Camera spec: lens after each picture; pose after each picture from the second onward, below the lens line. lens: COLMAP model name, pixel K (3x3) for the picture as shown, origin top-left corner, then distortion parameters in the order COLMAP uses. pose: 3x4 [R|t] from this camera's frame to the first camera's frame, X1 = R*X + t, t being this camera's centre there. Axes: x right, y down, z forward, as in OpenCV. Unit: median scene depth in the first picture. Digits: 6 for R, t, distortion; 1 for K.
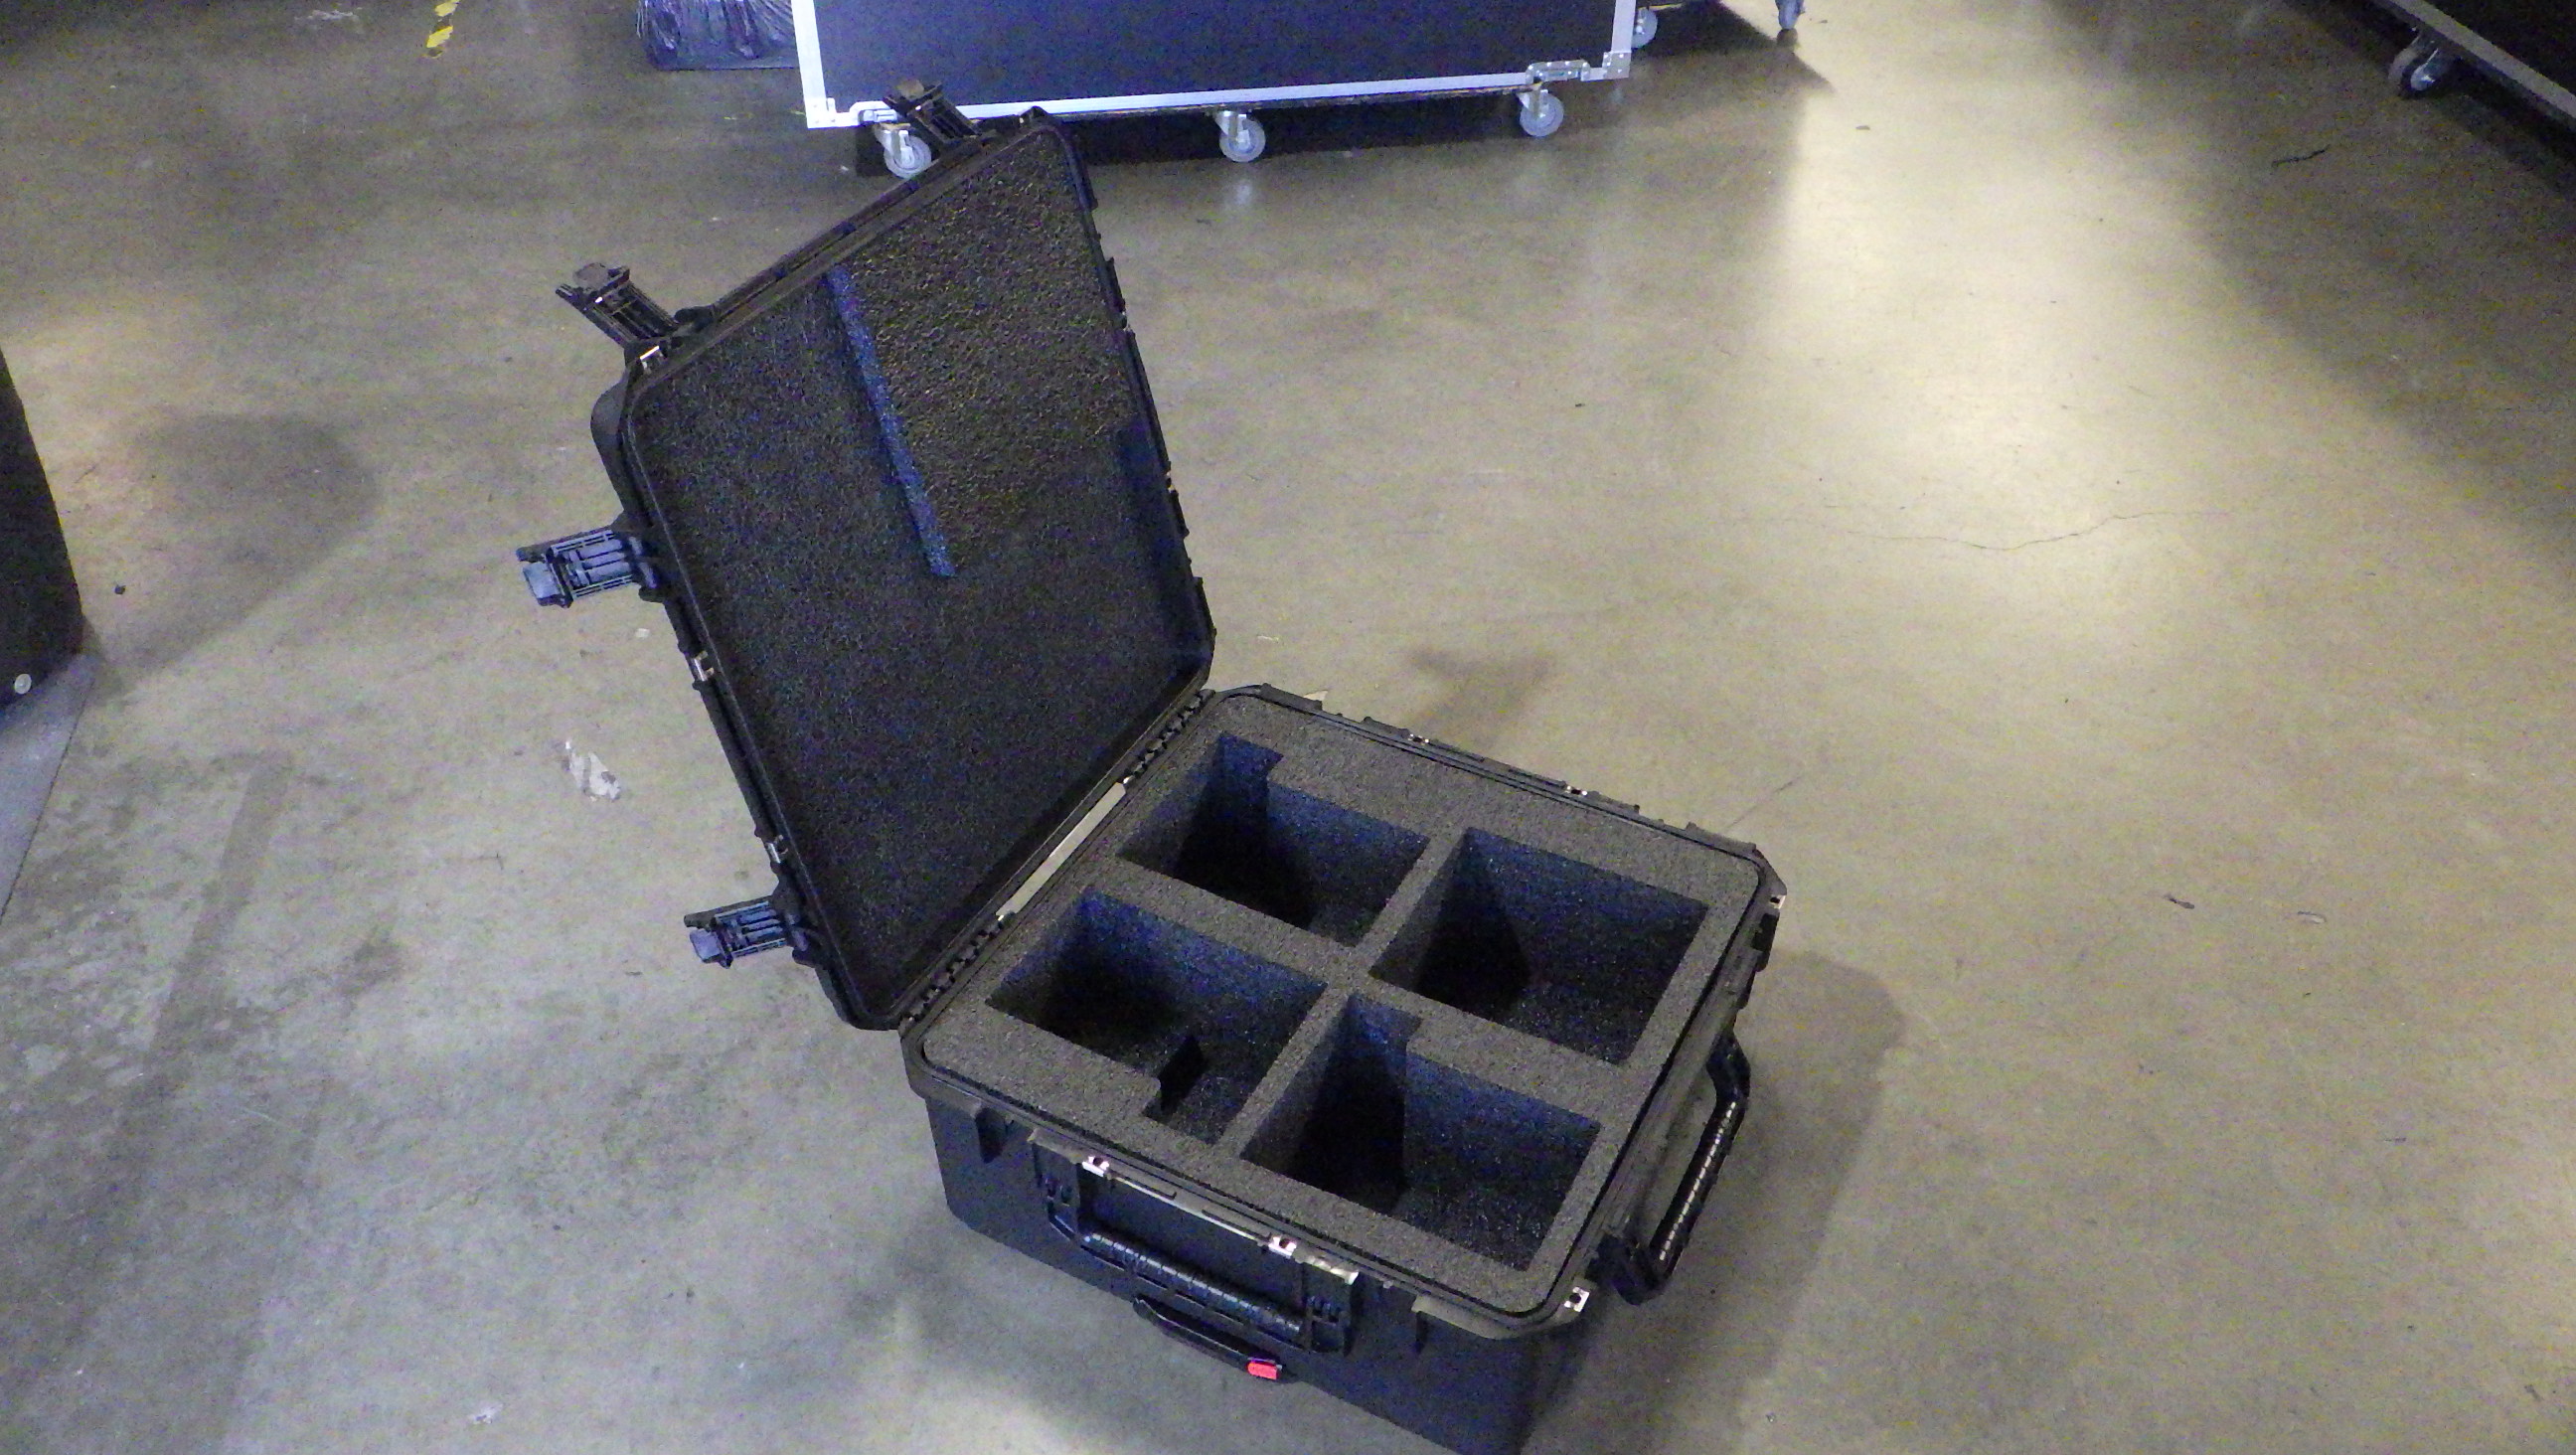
lens RADIAL K [[2193.0, 0, 1295.0], [0, 2193.0, 706.6], [0, 0, 1]] dist [-0.005428, 0.012951]
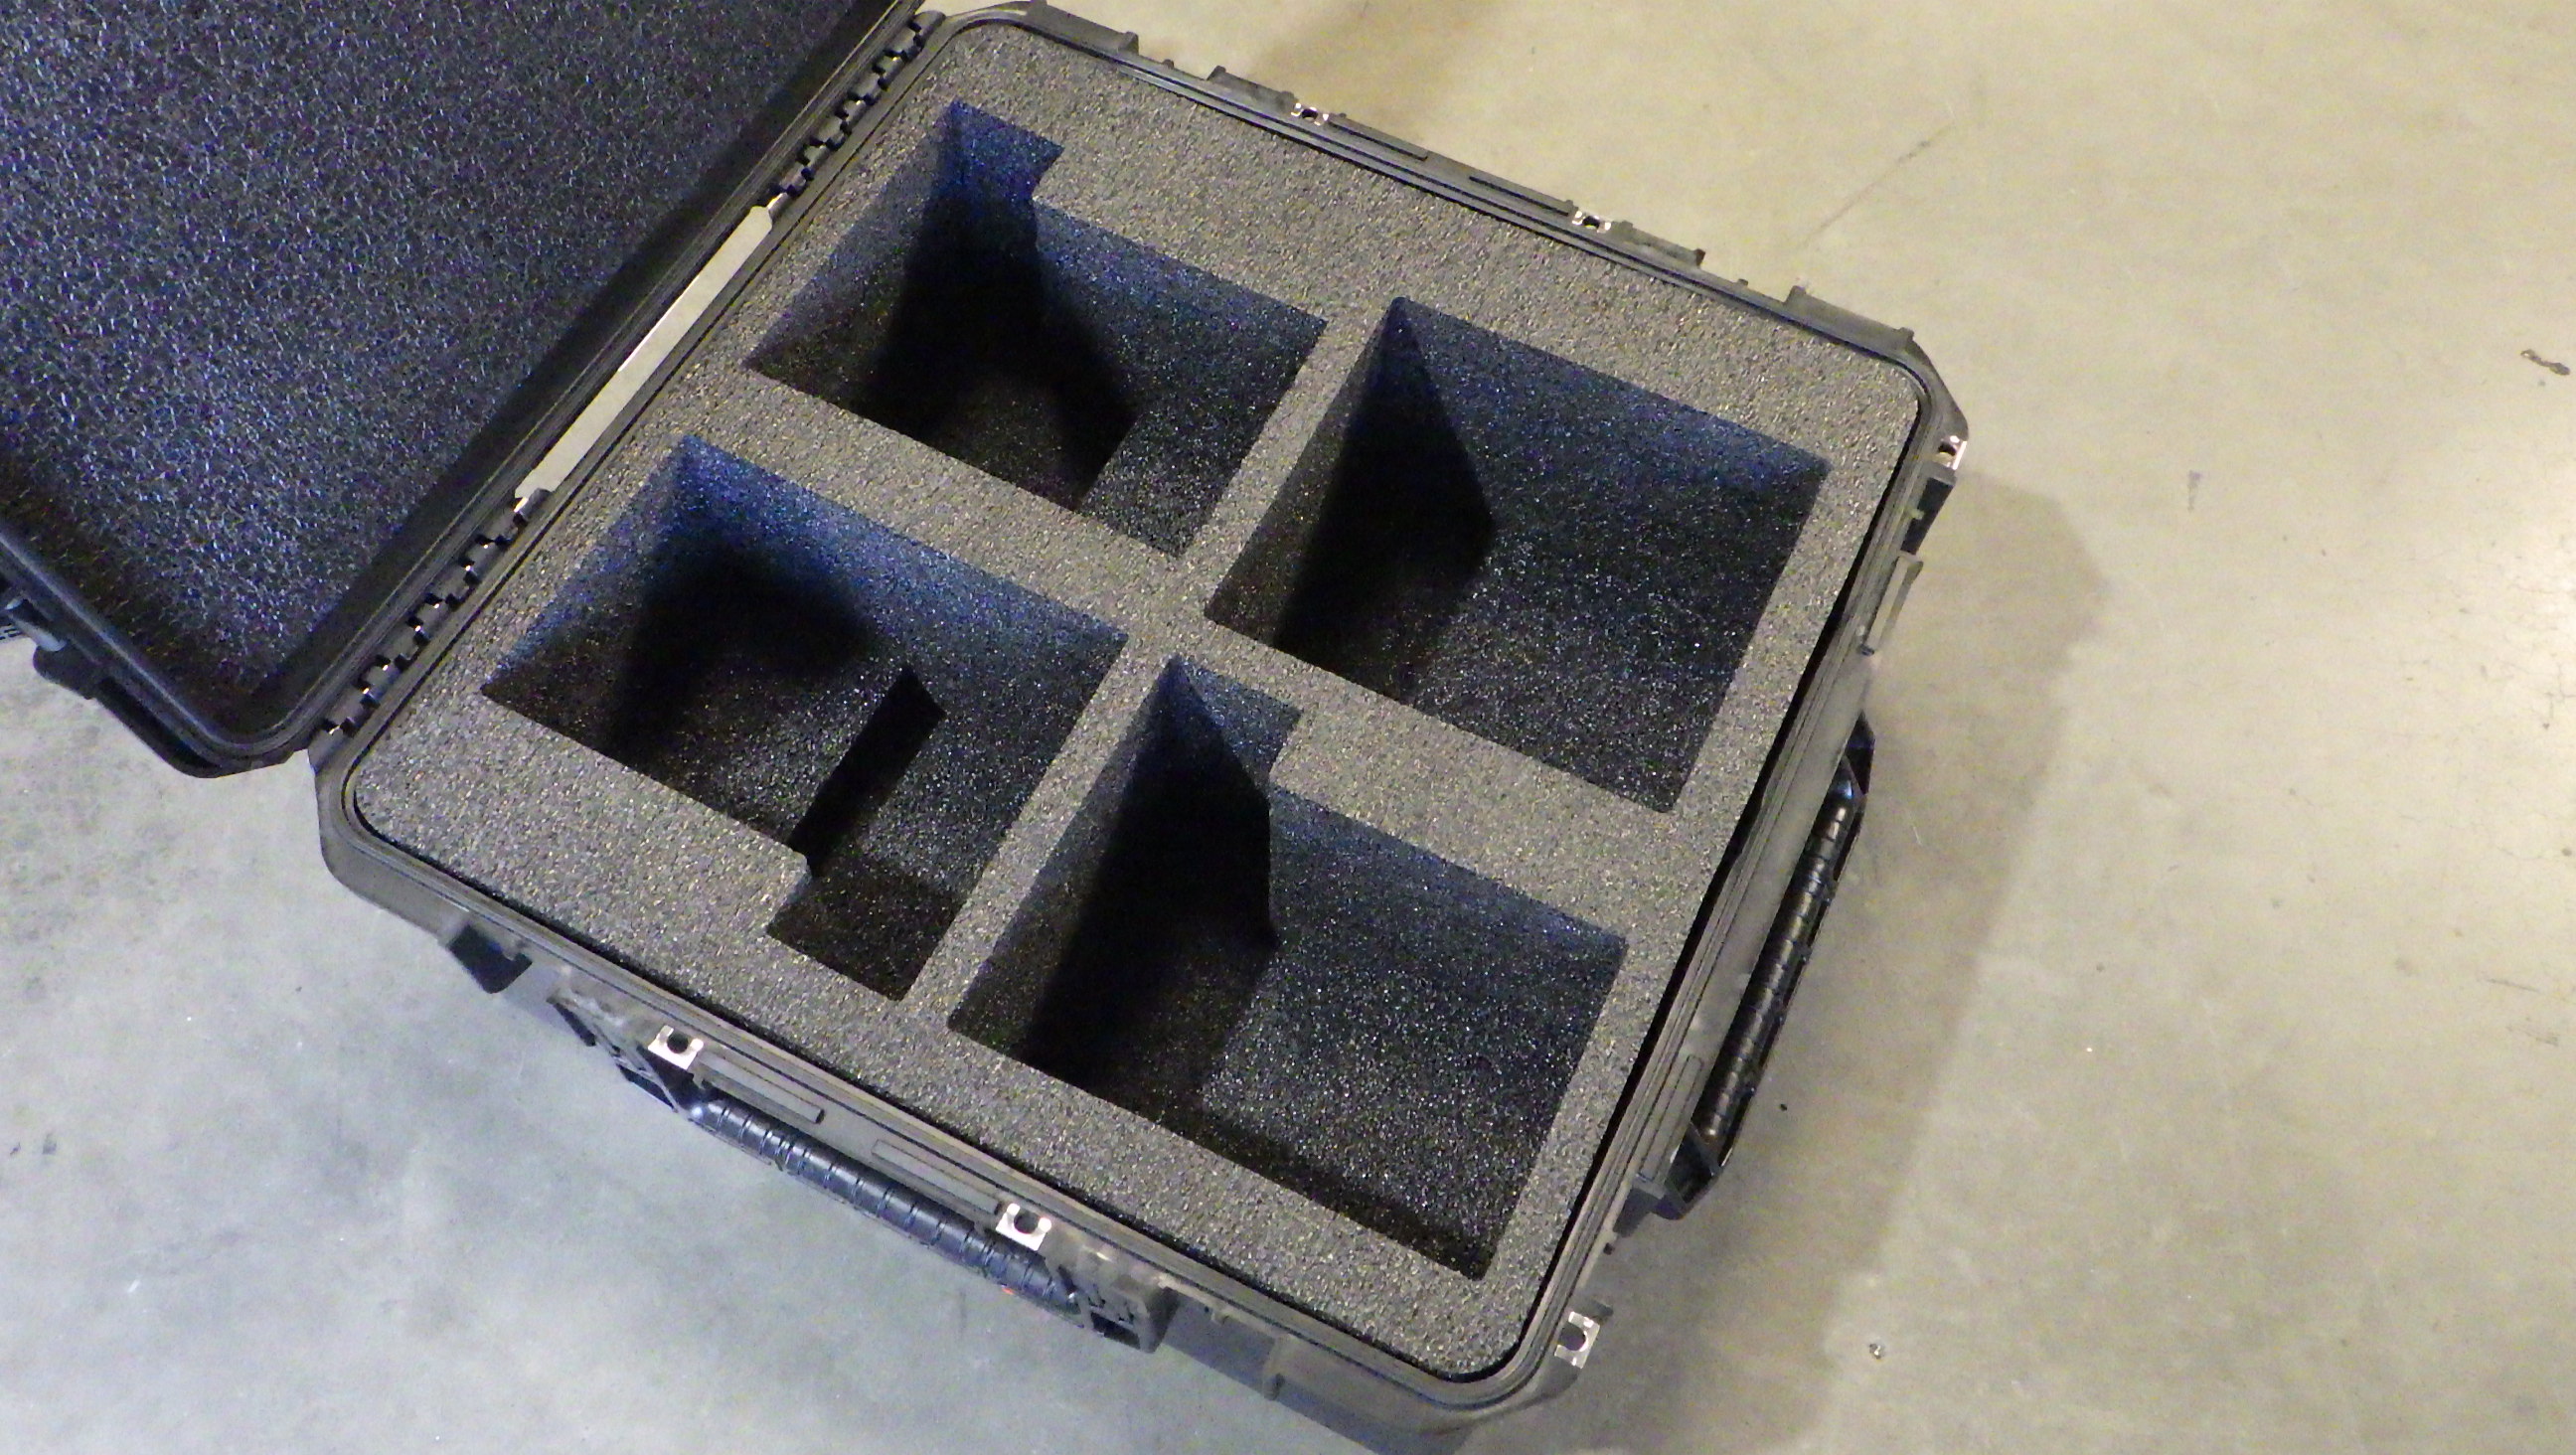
lens RADIAL K [[2193.0, 0, 1287.9], [0, 2193.0, 724.9], [0, 0, 1]] dist [-0.005428, 0.012951]
pose [[0.999583, -0.008204, 0.027692, 0.034618], [-0.002771, 0.927139, 0.374707, -0.050070], [-0.028748, -0.374627, 0.926730, 0.434308]]
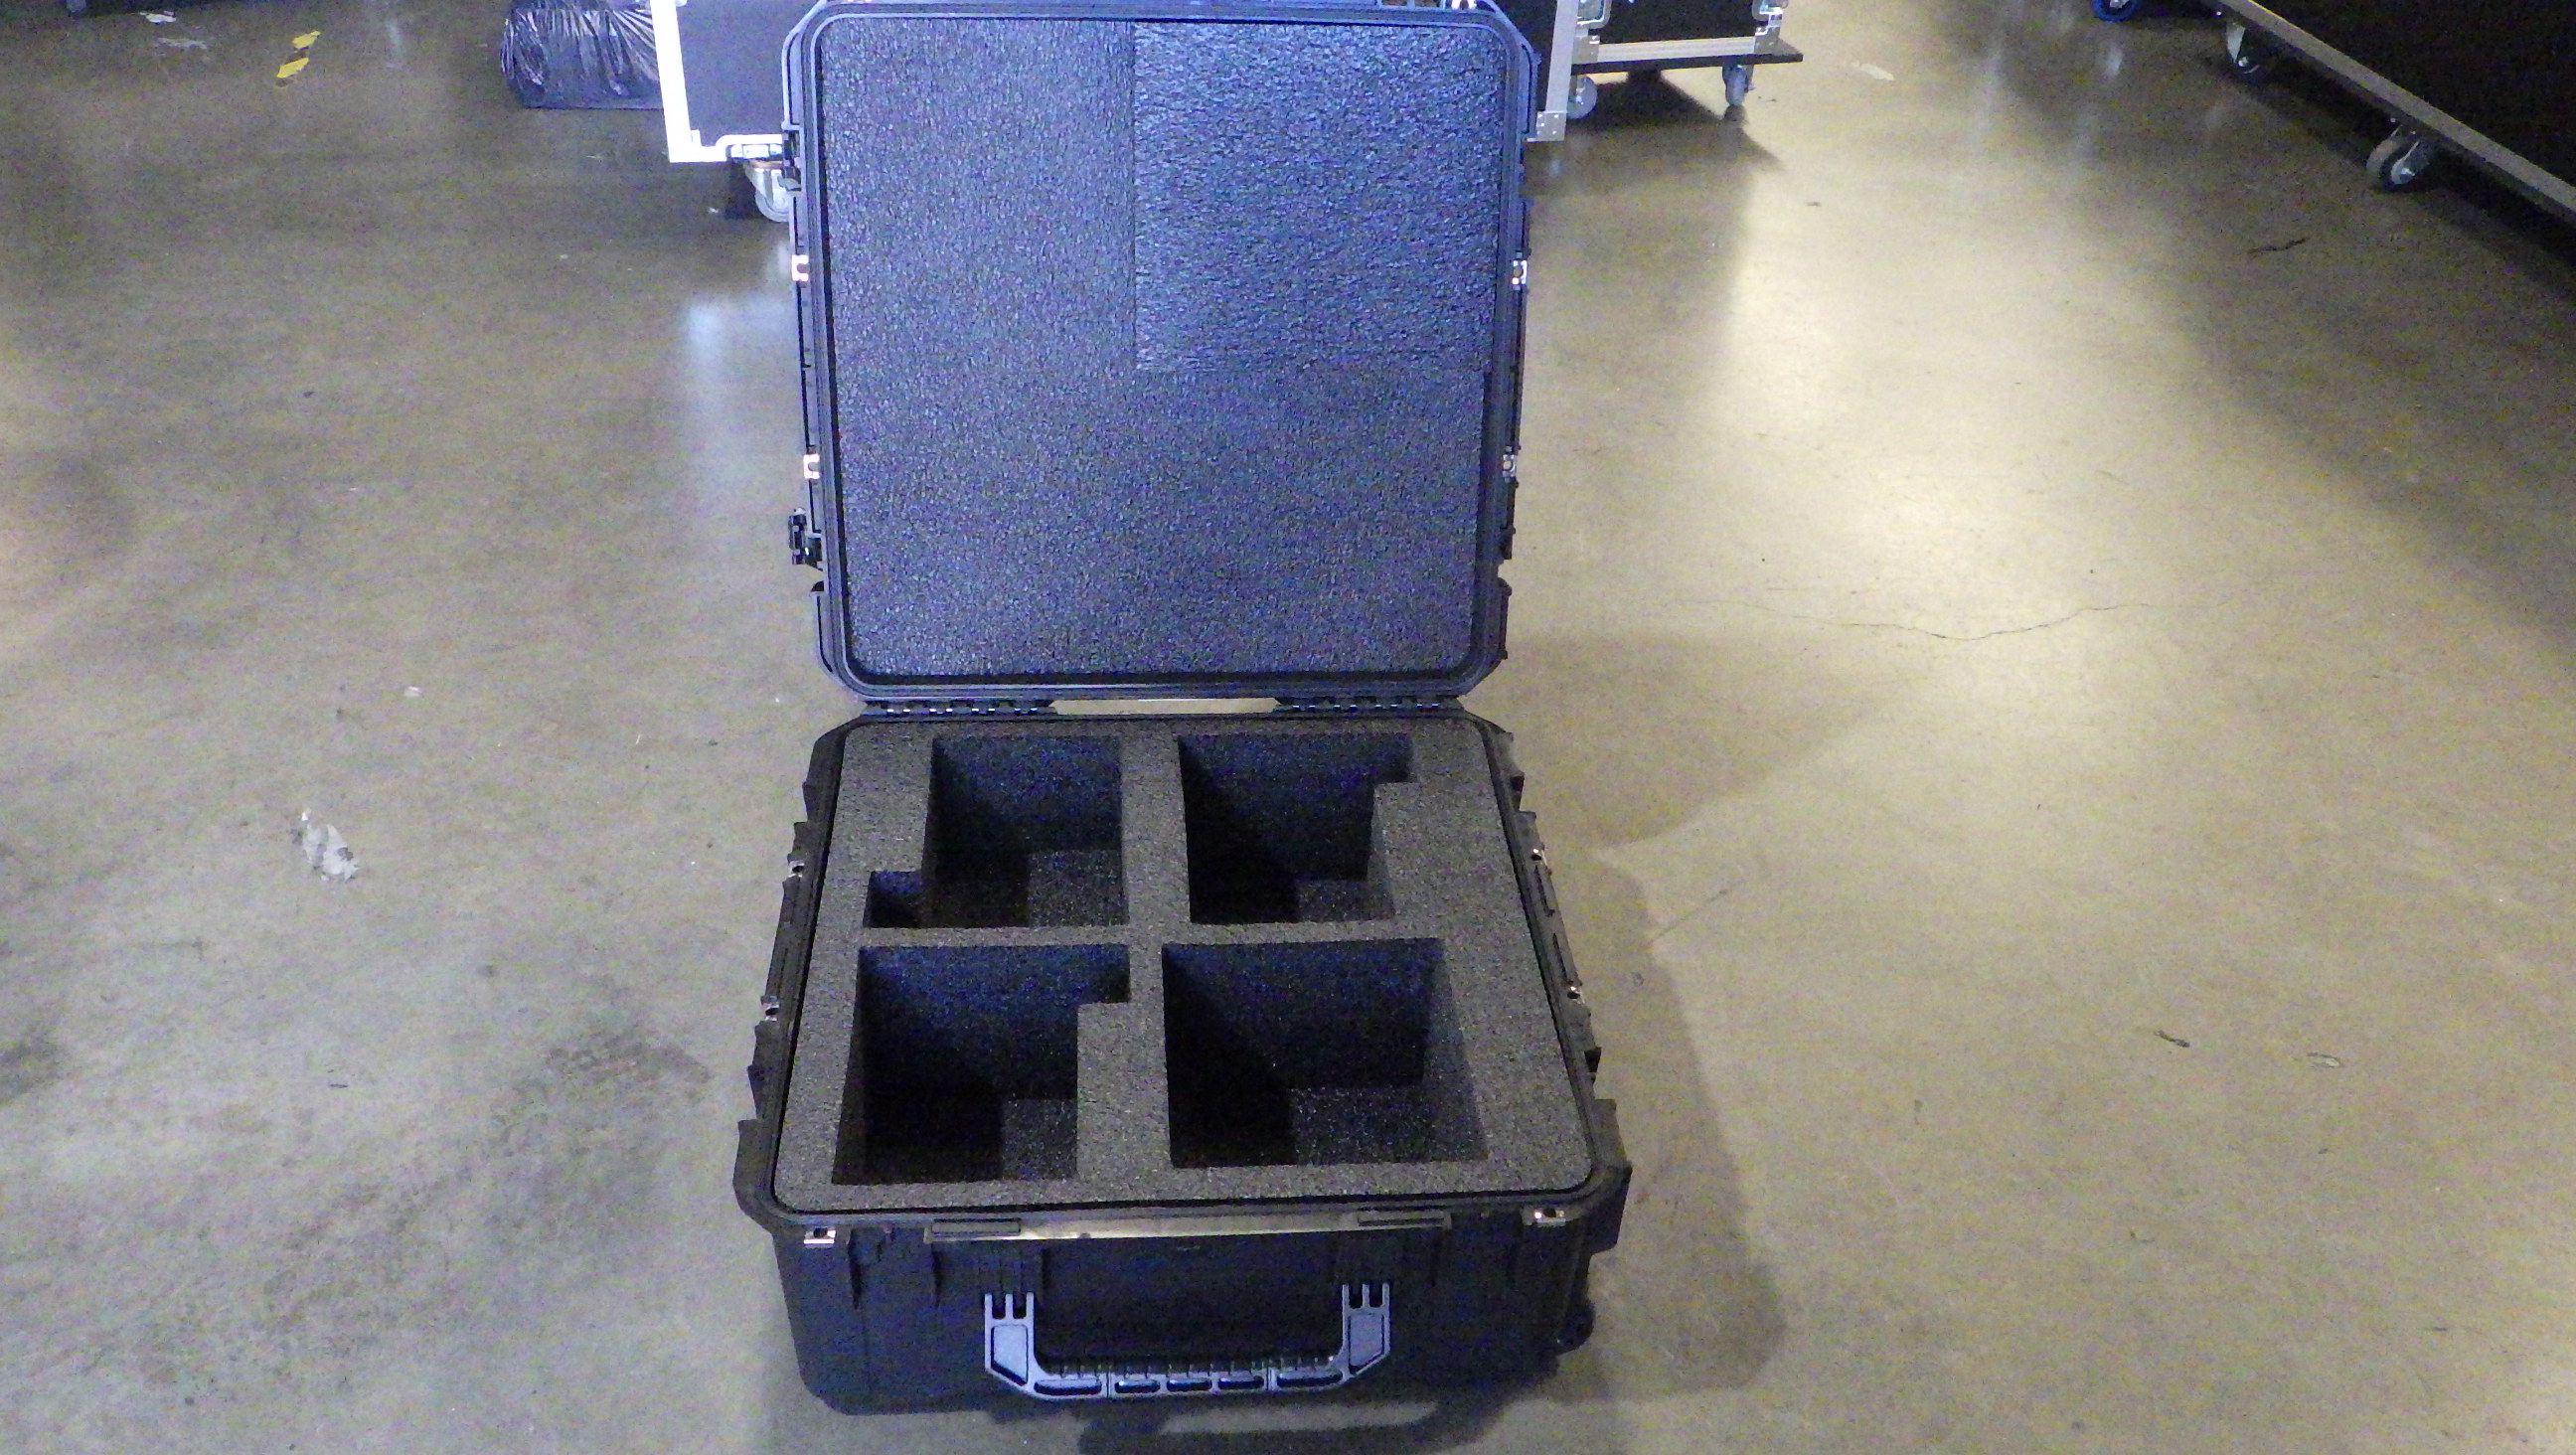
lens RADIAL K [[2193.0, 0, 1285.2], [0, 2193.0, 725.5], [0, 0, 1]] dist [-0.005428, 0.012951]
pose [[0.999501, 0.024146, 0.020377, 0.039390], [-0.023141, 0.998569, -0.048218, 0.017429], [-0.021512, 0.047723, 0.998629, 0.158888]]
